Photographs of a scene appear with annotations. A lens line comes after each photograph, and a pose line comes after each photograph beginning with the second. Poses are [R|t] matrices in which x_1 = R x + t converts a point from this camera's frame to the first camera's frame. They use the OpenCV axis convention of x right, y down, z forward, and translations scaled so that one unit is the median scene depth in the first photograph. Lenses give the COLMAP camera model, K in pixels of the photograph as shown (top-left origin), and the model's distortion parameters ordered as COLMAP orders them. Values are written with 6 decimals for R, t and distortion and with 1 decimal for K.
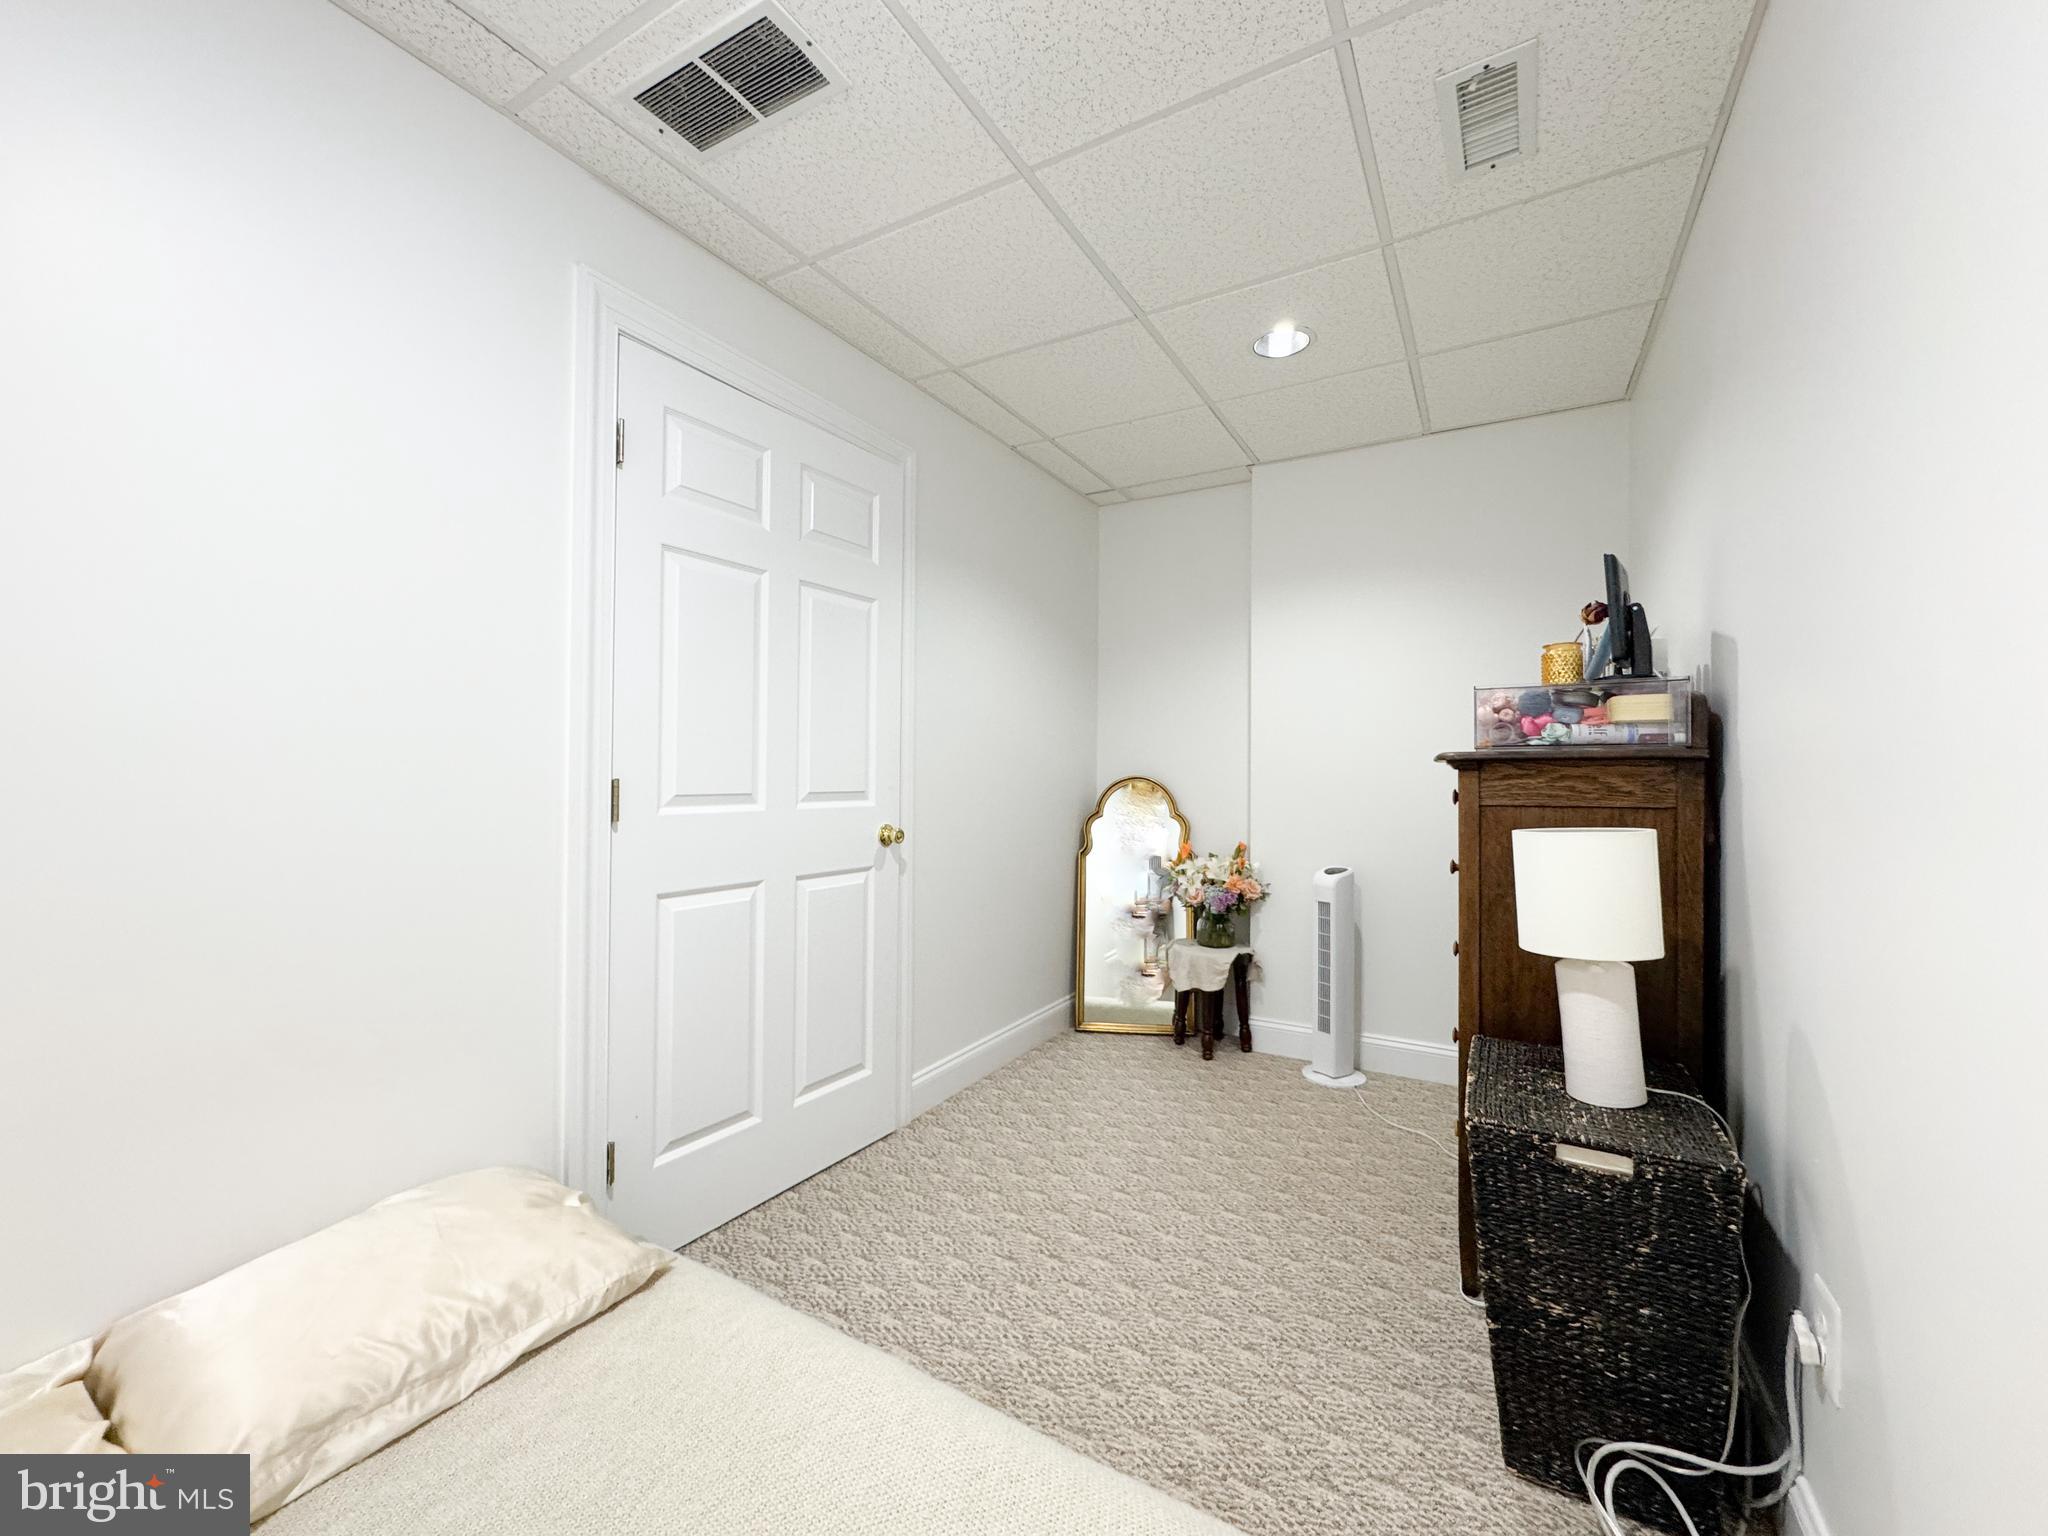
lens RADIAL K [[850.5, 0, 1026.0], [0, 850.5, 759.7], [0, 0, 1]] dist [-0.004730, 0.000646]
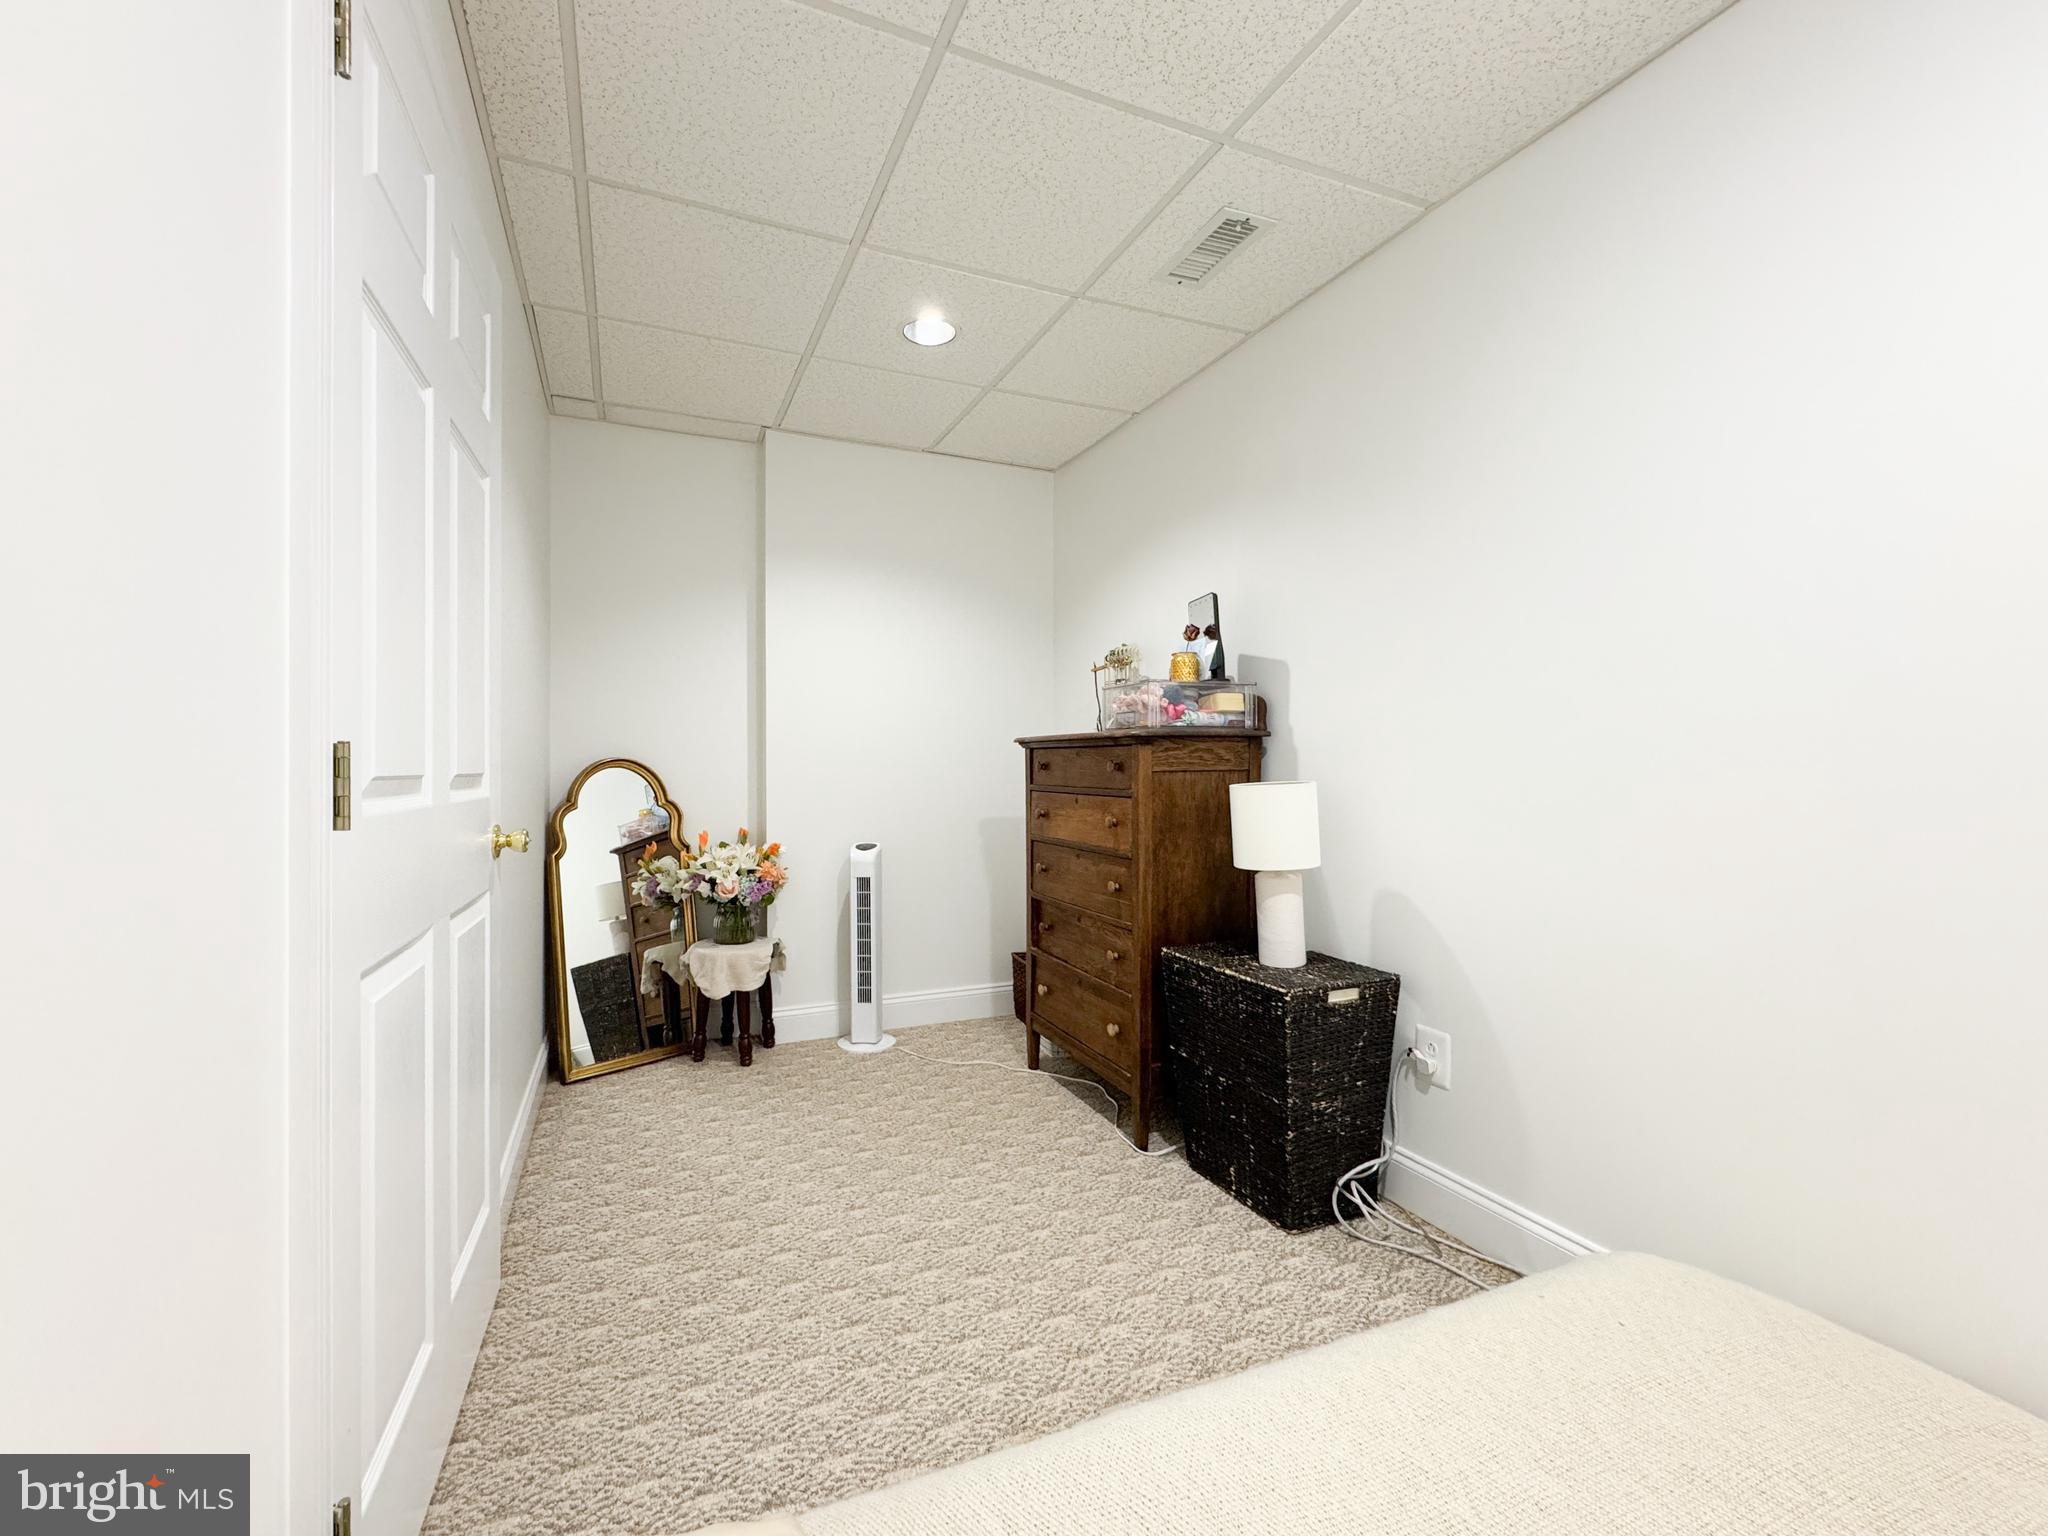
lens RADIAL K [[850.5, 0, 1015.2], [0, 850.5, 764.0], [0, 0, 1]] dist [-0.004730, 0.000646]
pose [[0.586129, -0.006834, 0.810189, -0.638634], [-0.003977, 0.999928, 0.011312, 0.028473], [-0.810208, -0.009852, 0.586059, 0.412901]]
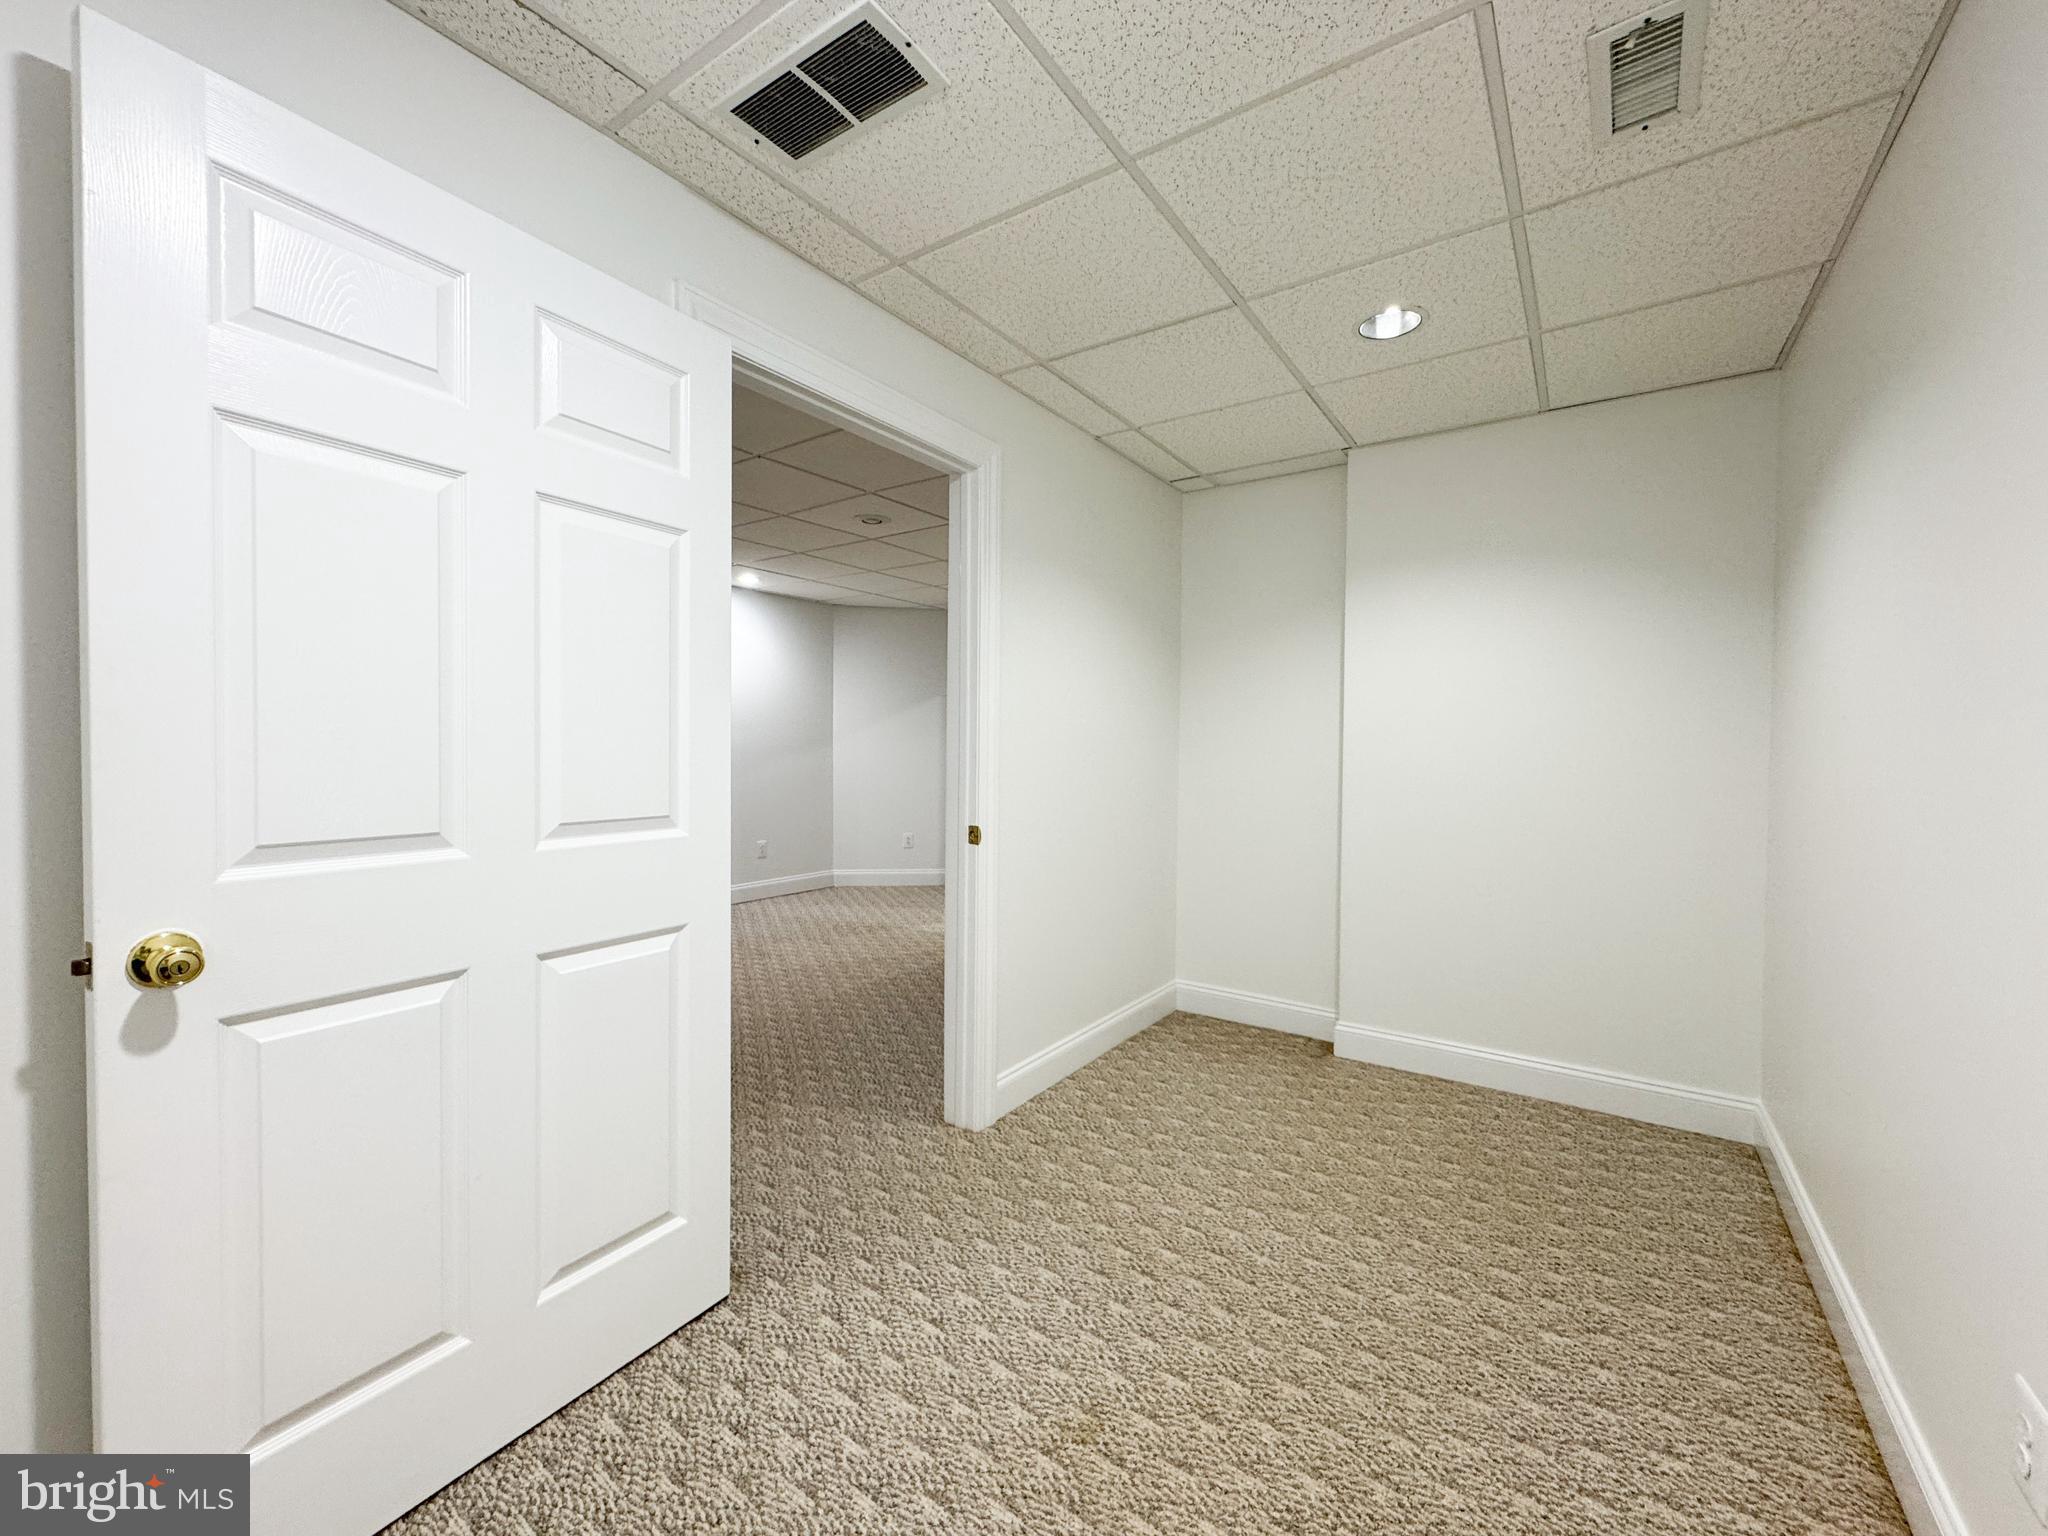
lens RADIAL K [[850.5, 0, 1019.1], [0, 850.5, 759.8], [0, 0, 1]] dist [-0.004730, 0.000646]
pose [[0.996335, 0.003981, -0.085446, -0.035165], [-0.001539, 0.999589, 0.028629, -0.045526], [0.085525, -0.028393, 0.995931, 0.019016]]
